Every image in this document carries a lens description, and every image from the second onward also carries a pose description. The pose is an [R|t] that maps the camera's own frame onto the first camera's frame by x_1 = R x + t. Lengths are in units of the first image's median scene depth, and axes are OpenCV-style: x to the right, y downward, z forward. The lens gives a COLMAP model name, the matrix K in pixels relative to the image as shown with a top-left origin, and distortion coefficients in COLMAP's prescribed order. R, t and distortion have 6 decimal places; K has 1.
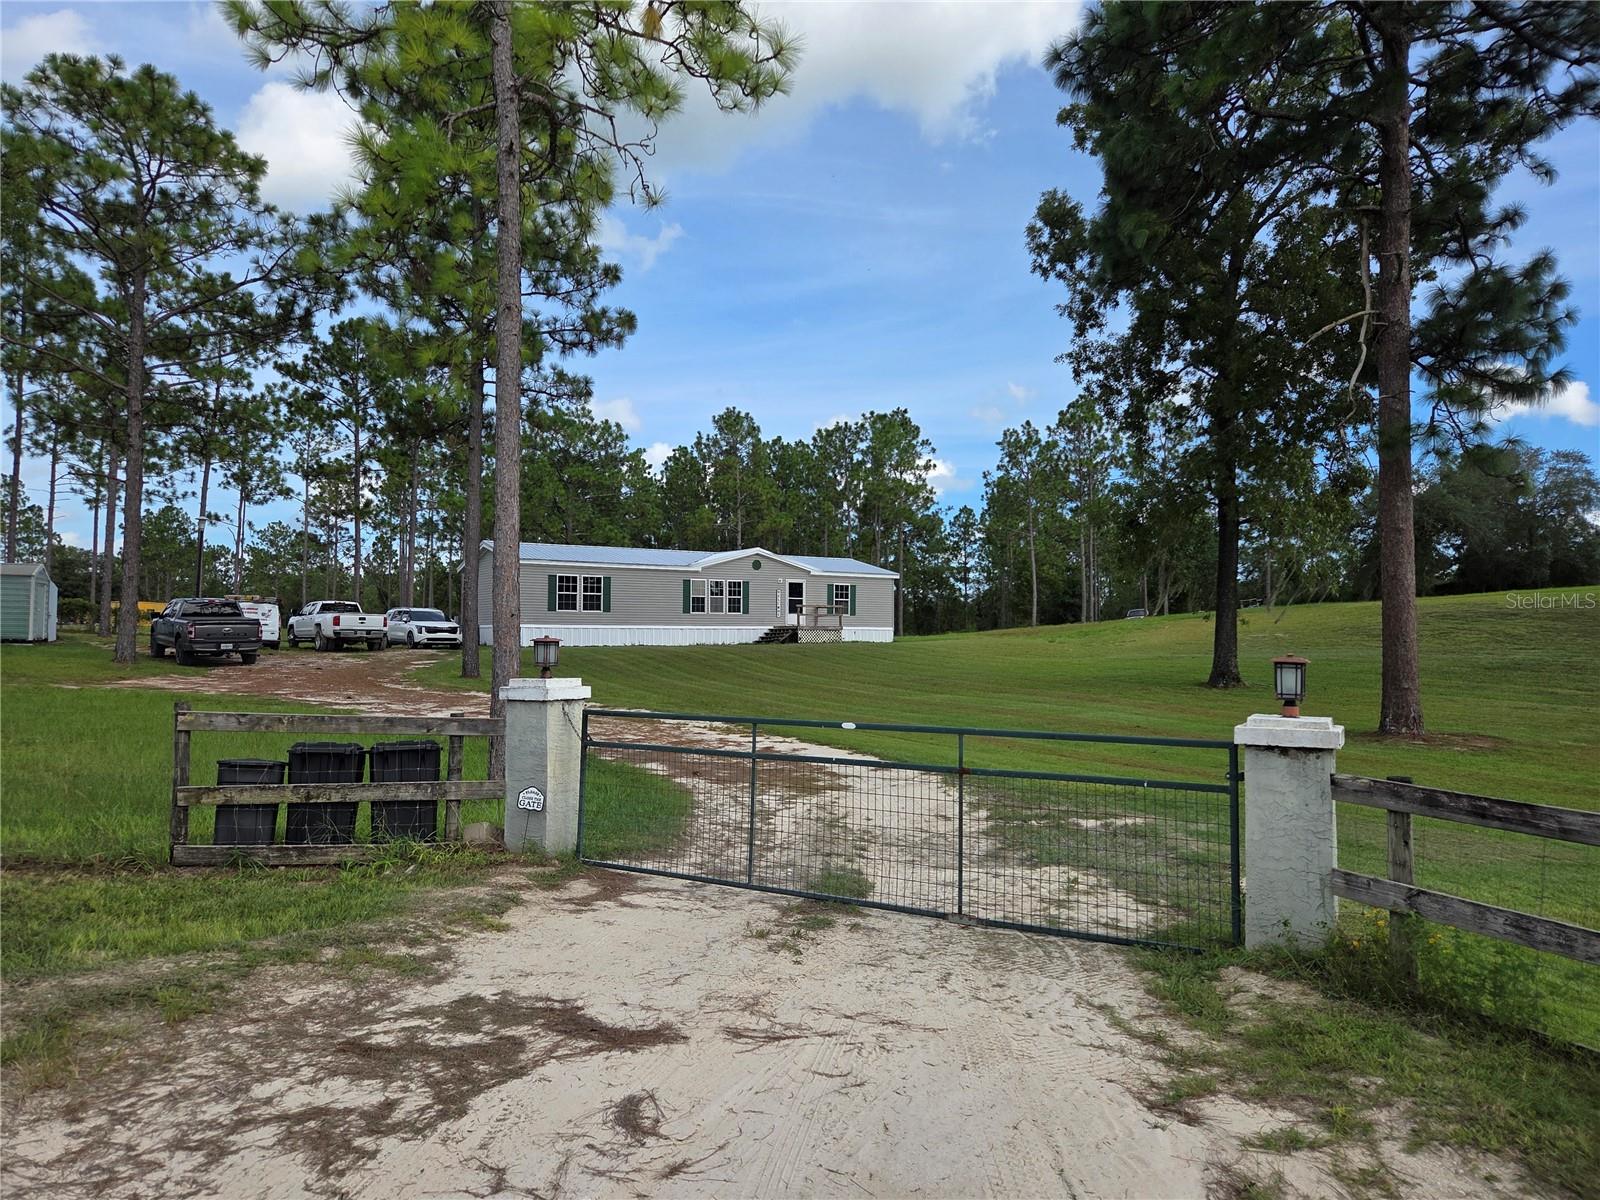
lens RADIAL K [[1058.2, 0, 779.4], [0, 1058.2, 598.1], [0, 0, 1]] dist [0.047541, -0.032796]
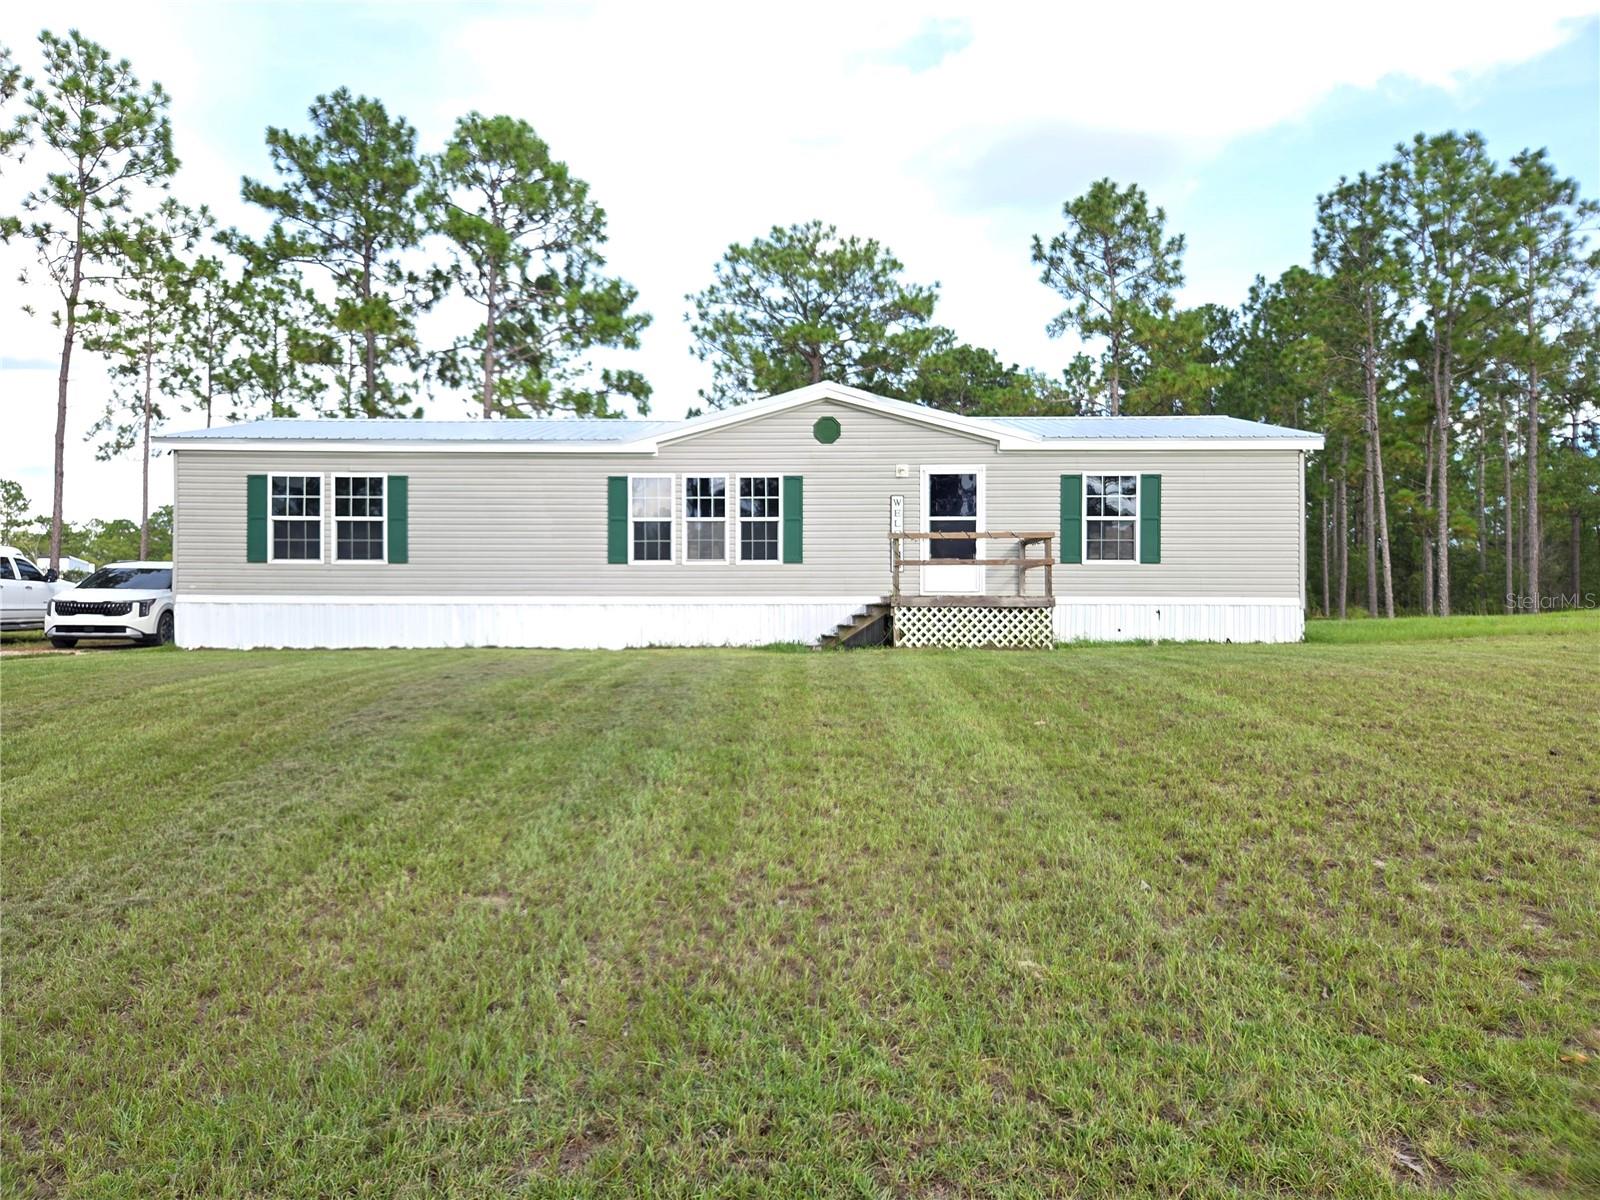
lens RADIAL K [[1058.2, 0, 800.2], [0, 1058.2, 591.9], [0, 0, 1]] dist [0.047541, -0.032796]
pose [[0.843507, -0.005532, -0.537089, 0.149080], [0.020211, 0.999566, 0.021445, 0.015013], [0.536737, -0.028944, 0.843253, 0.602367]]
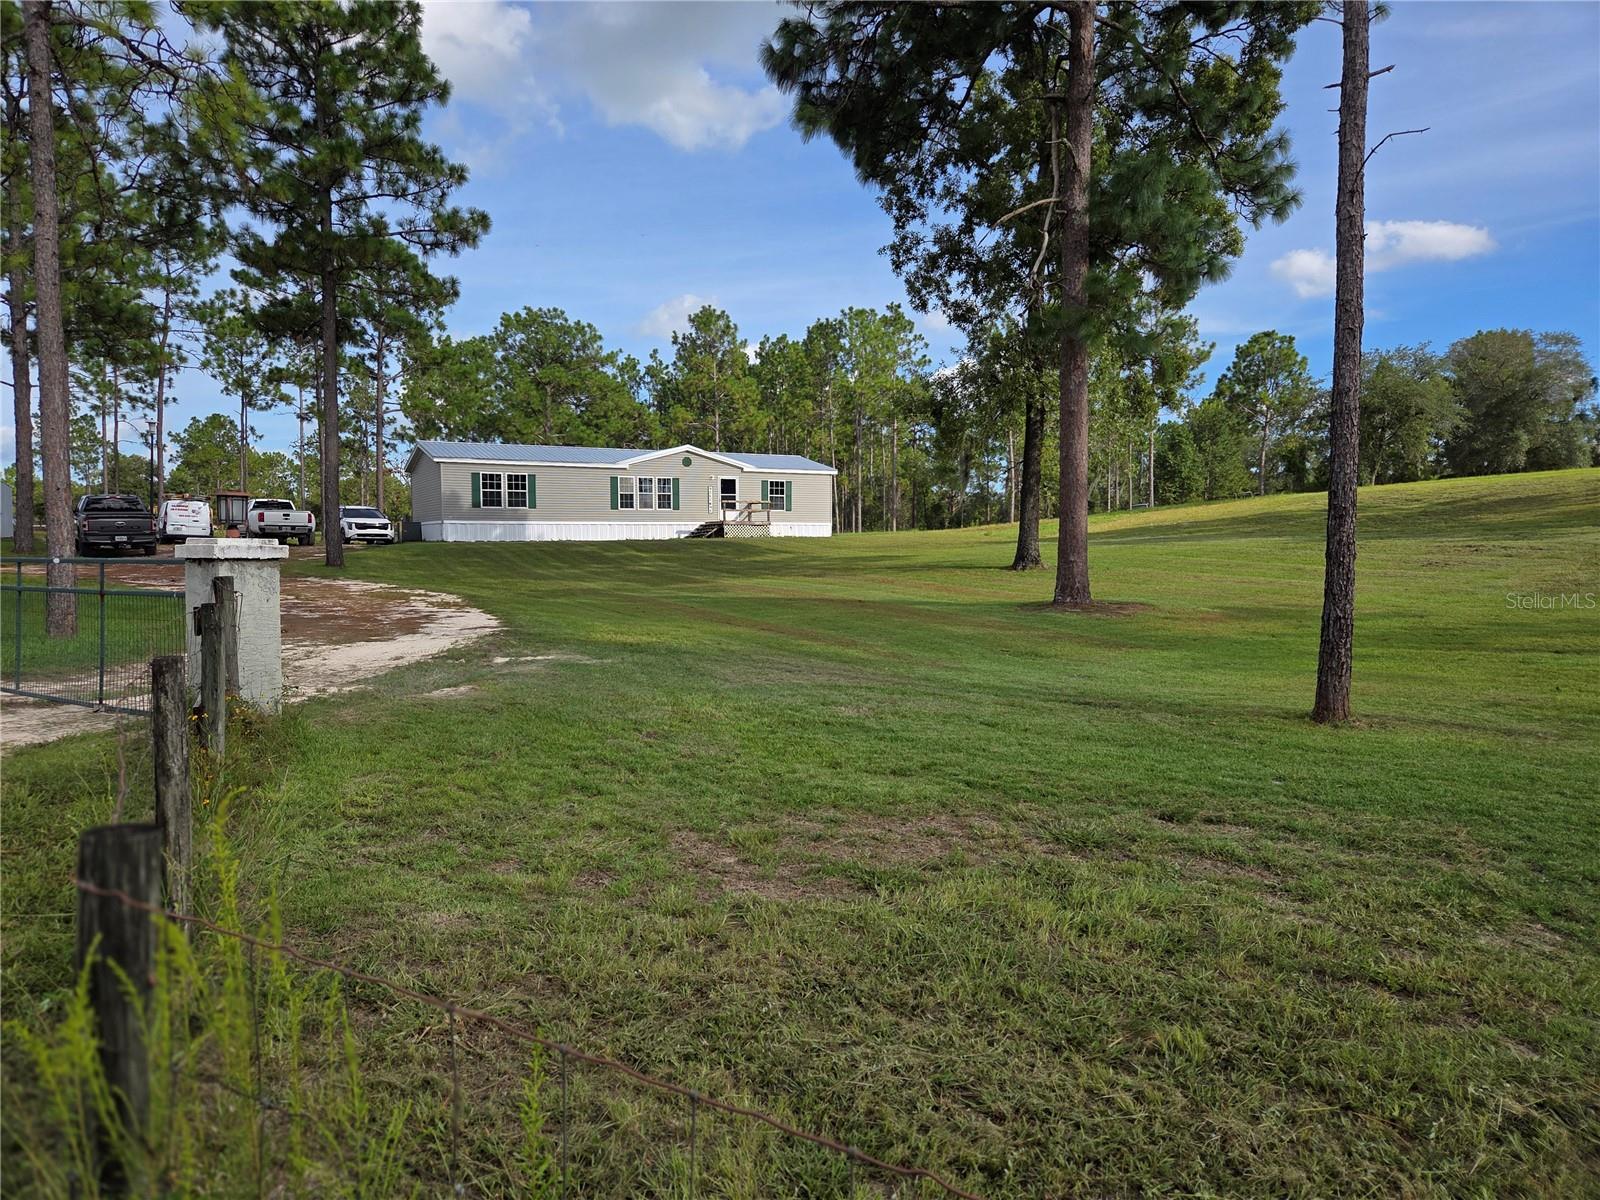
lens RADIAL K [[1058.2, 0, 802.2], [0, 1058.2, 601.7], [0, 0, 1]] dist [0.047541, -0.032796]
pose [[0.998320, -0.004334, -0.057772, 0.132088], [0.009738, 0.995563, 0.093595, 0.007576], [0.057110, -0.094000, 0.993933, -0.026695]]
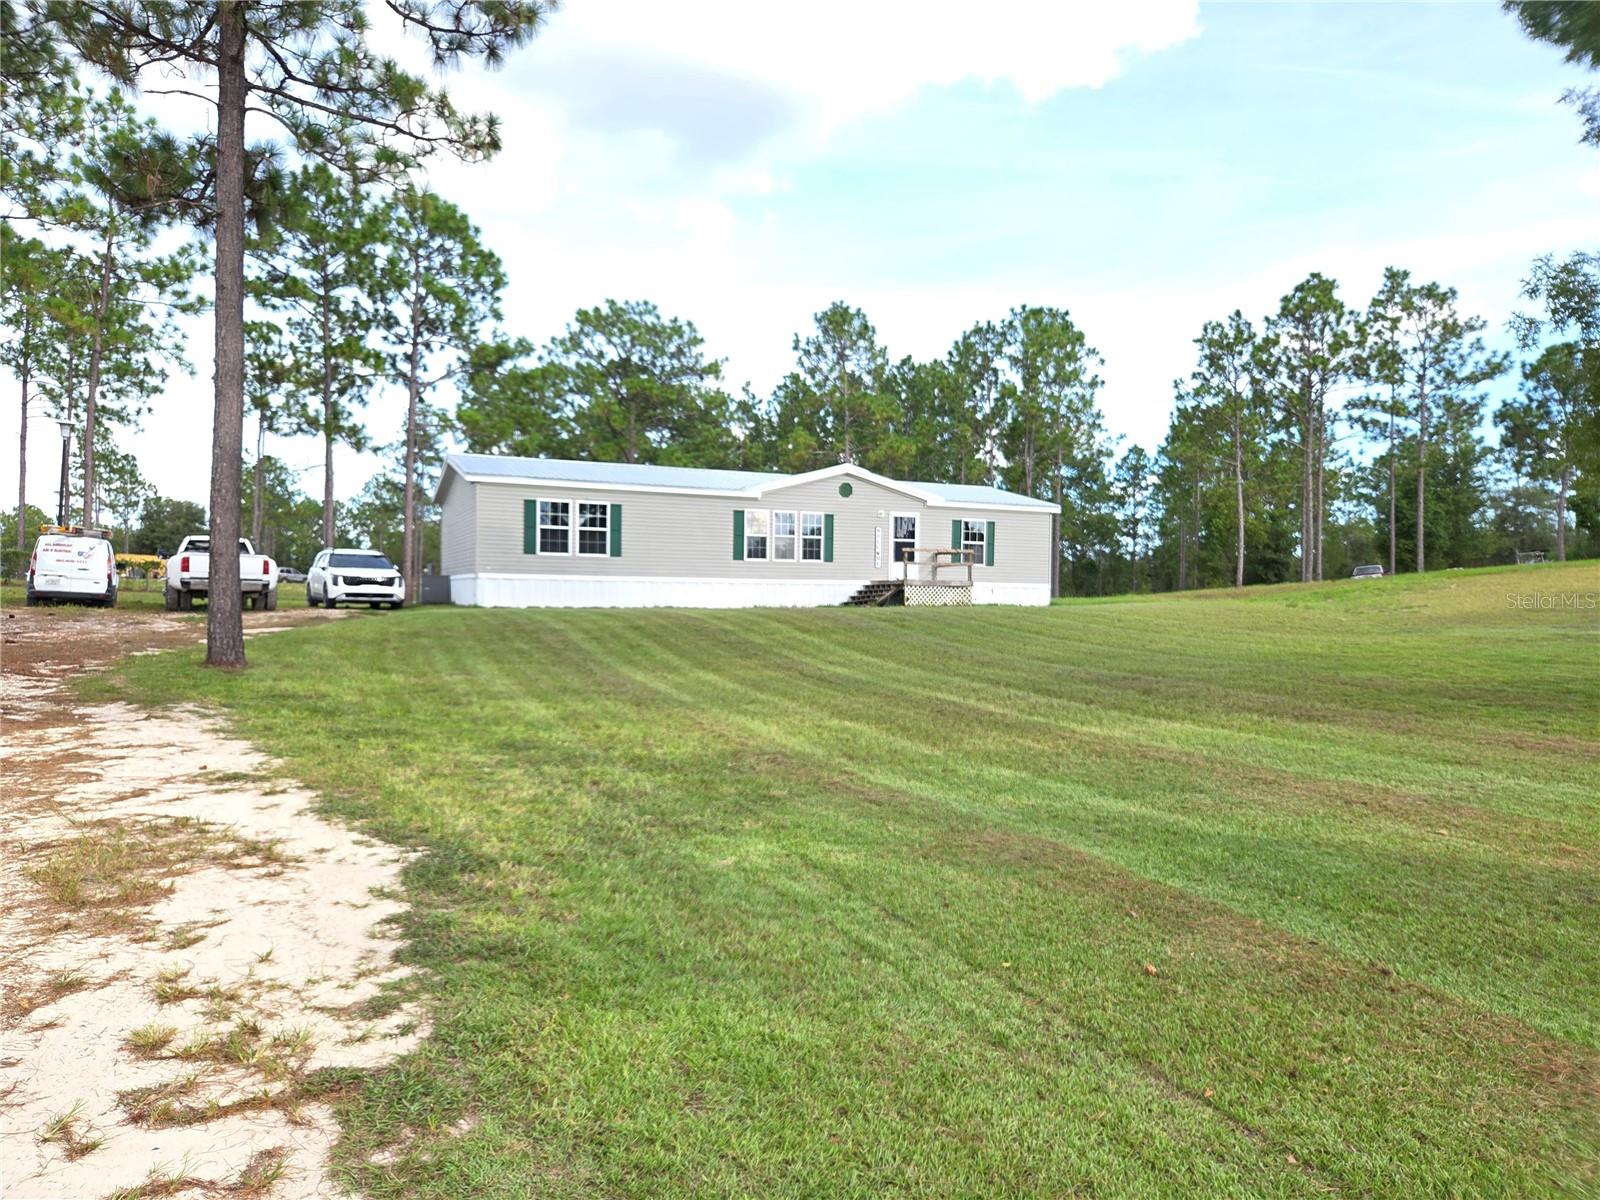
lens RADIAL K [[1058.2, 0, 796.1], [0, 1058.2, 610.7], [0, 0, 1]] dist [0.047541, -0.032796]
pose [[0.992589, 0.009233, -0.121171, 0.026313], [-0.003574, 0.998896, 0.046837, 0.012641], [0.121470, -0.046057, 0.991526, 0.281299]]
